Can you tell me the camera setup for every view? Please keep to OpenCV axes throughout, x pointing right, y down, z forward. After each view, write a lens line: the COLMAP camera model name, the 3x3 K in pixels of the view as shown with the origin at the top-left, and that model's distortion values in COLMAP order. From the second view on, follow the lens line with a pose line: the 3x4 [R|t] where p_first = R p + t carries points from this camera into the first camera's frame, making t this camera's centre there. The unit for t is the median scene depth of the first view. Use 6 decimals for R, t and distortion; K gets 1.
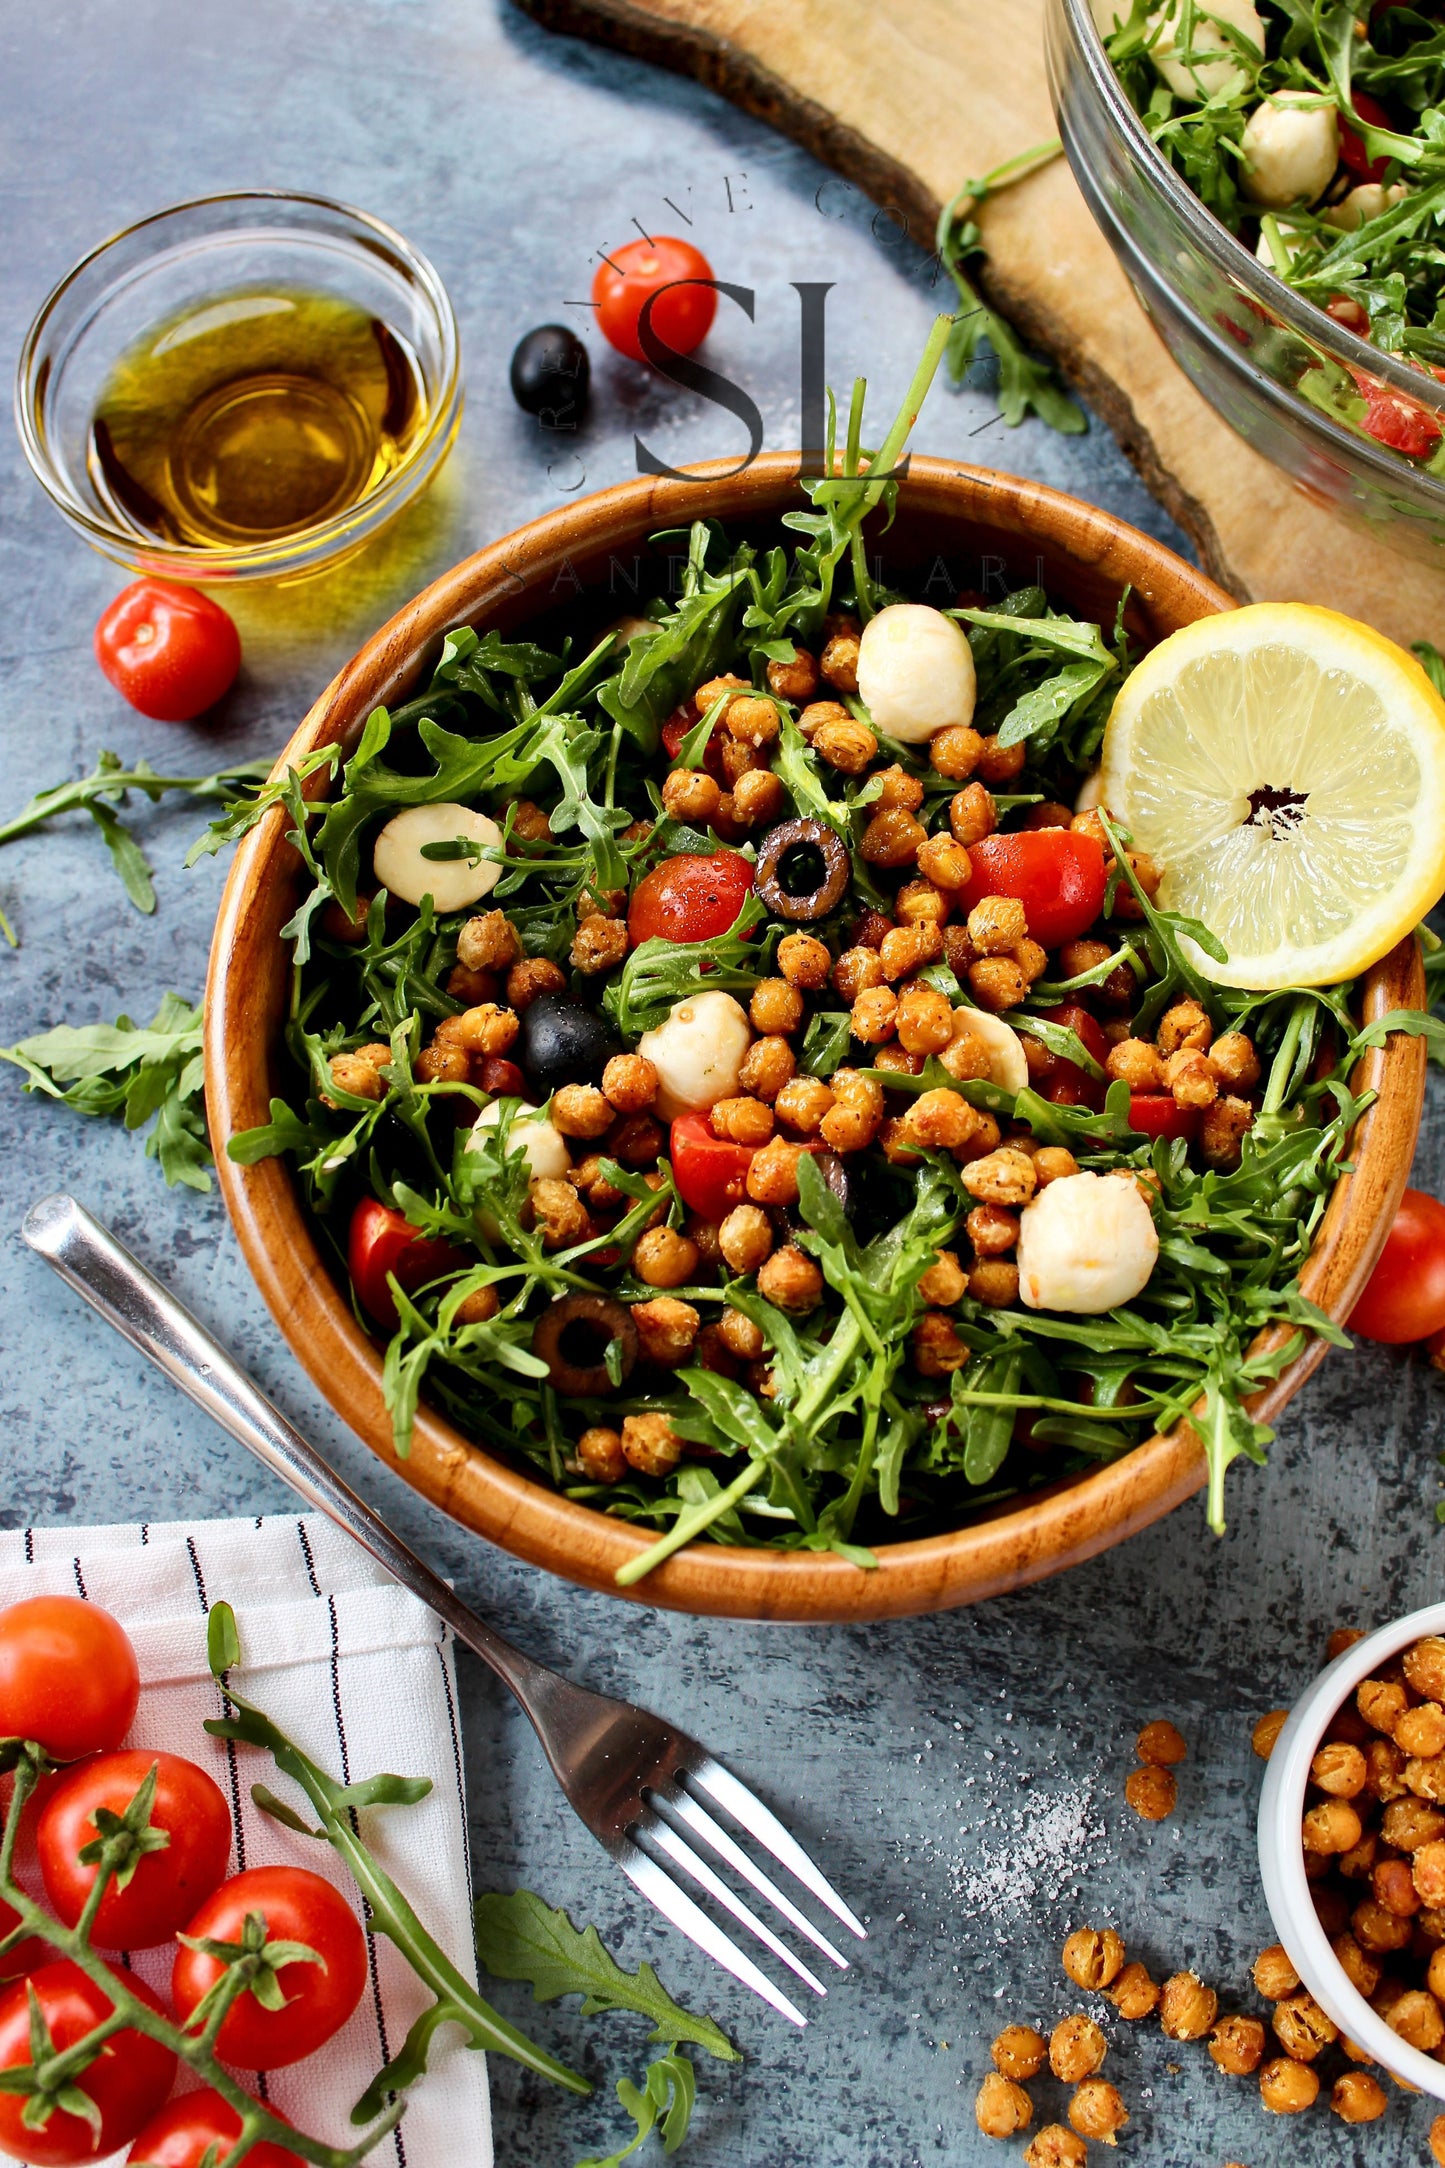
lens RADIAL K [[2208.9, 0, 736.5], [0, 2208.9, 1060.0], [0, 0, 1]] dist [-0.108558, 0.111131]
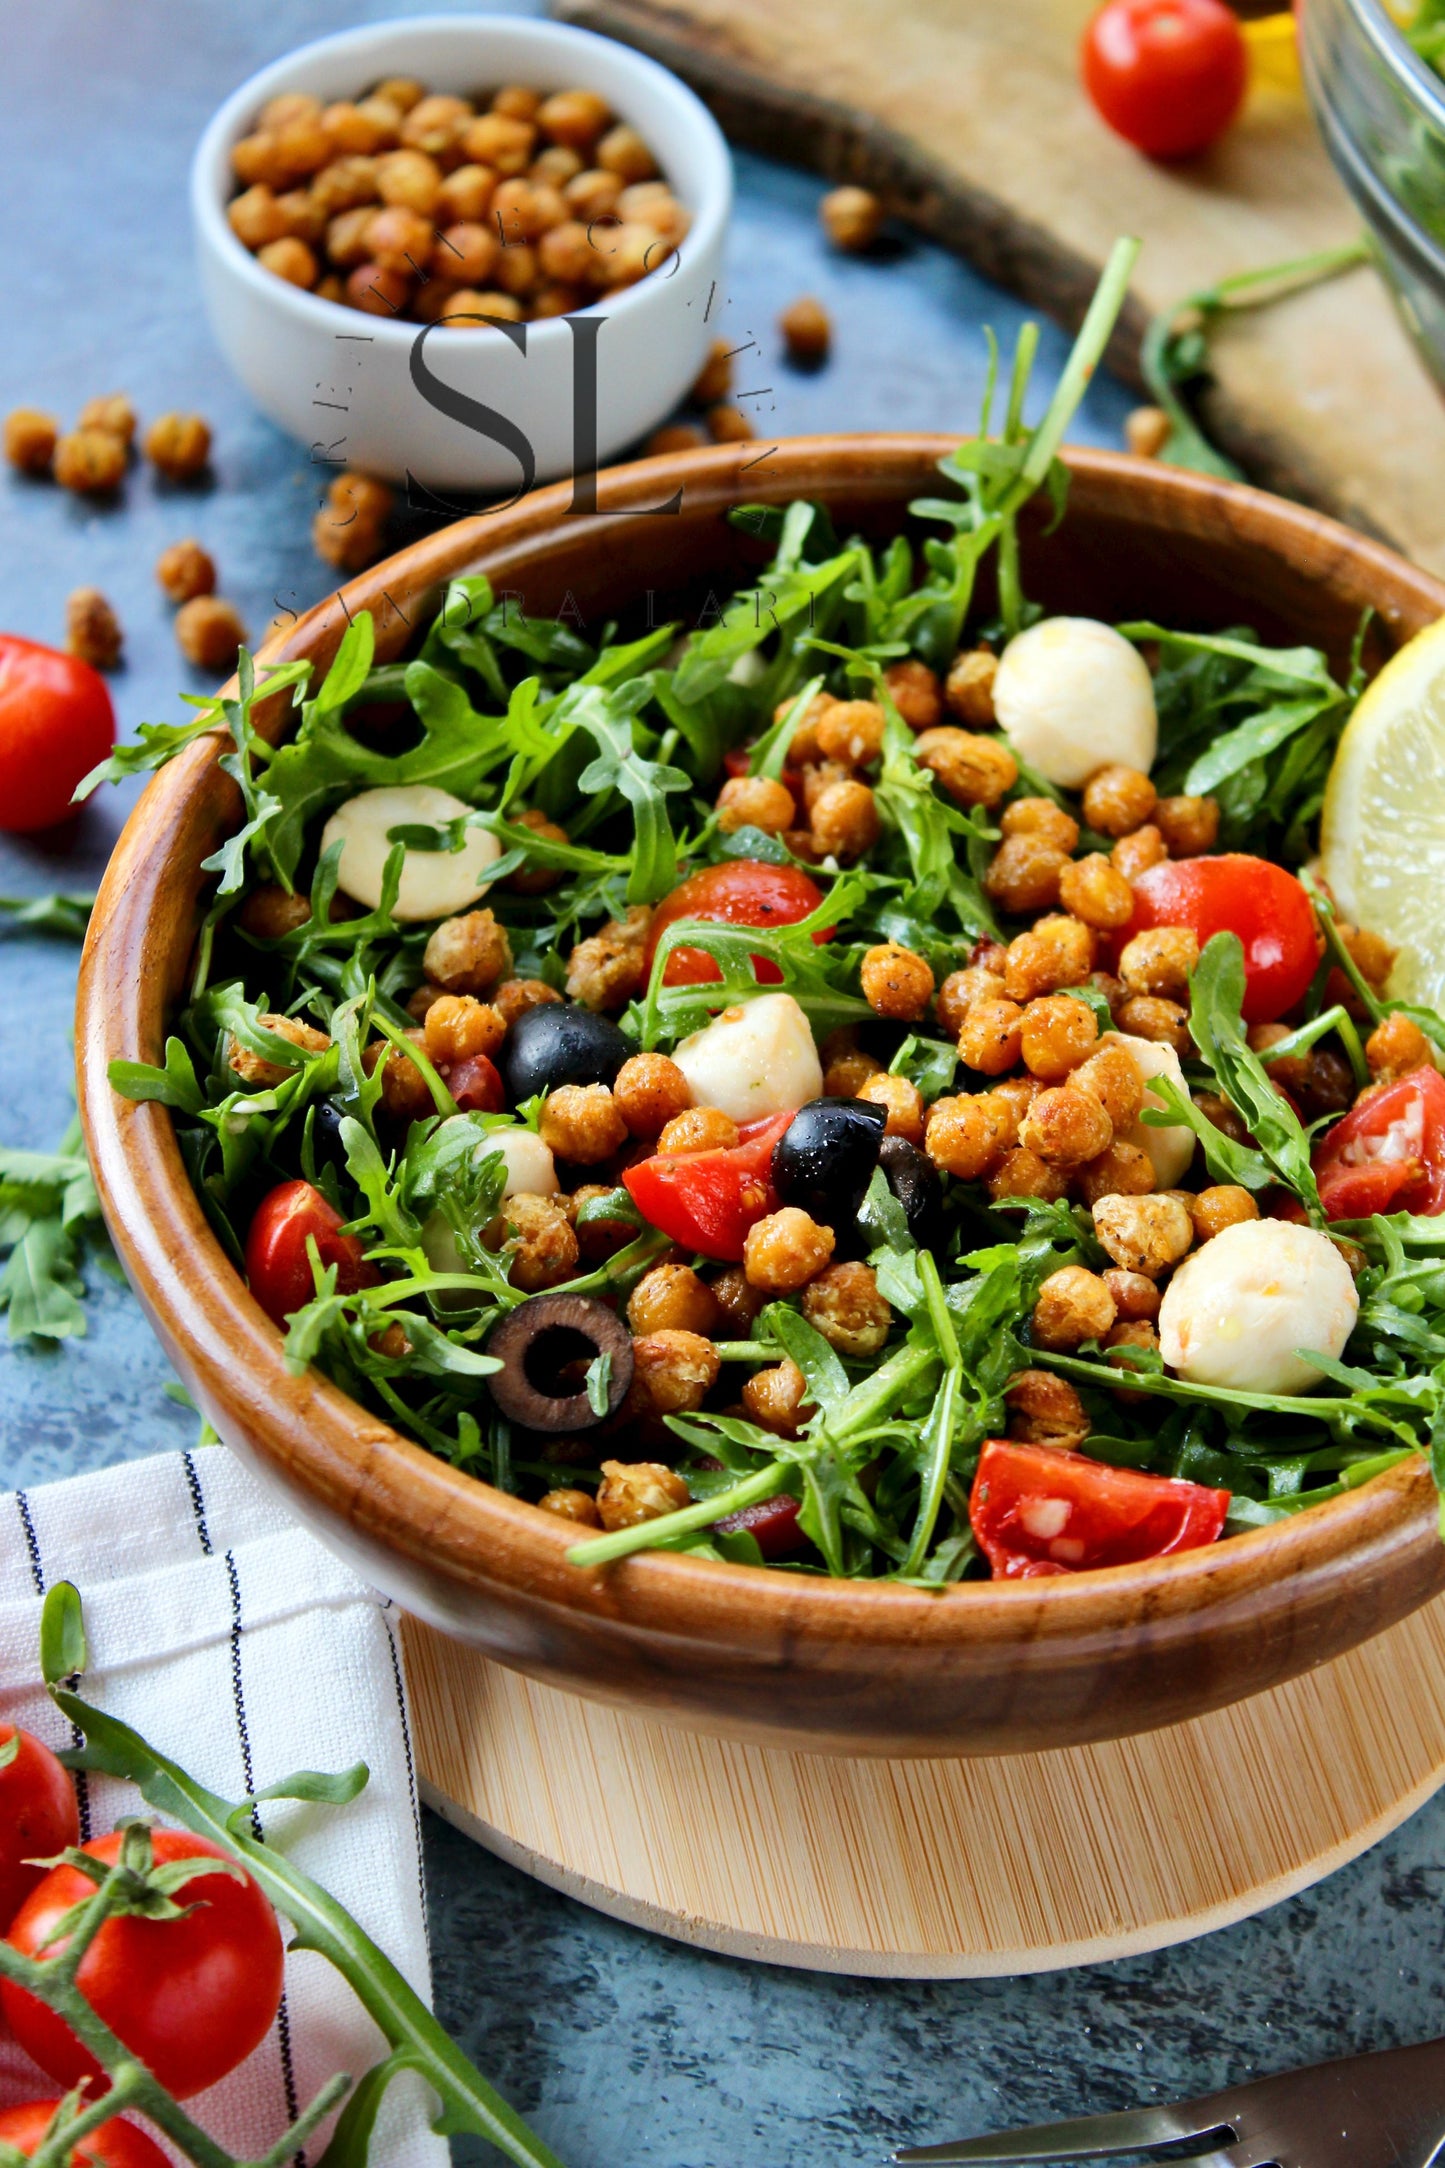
lens RADIAL K [[4982.3, 0, 722.5], [0, 4982.3, 1084.0], [0, 0, 1]] dist [0.094213, 0.379743]
pose [[0.996306, 0.083987, -0.017896, 0.004653], [-0.084026, 0.910479, -0.404929, 0.648665], [-0.017715, 0.404937, 0.914173, -0.494404]]
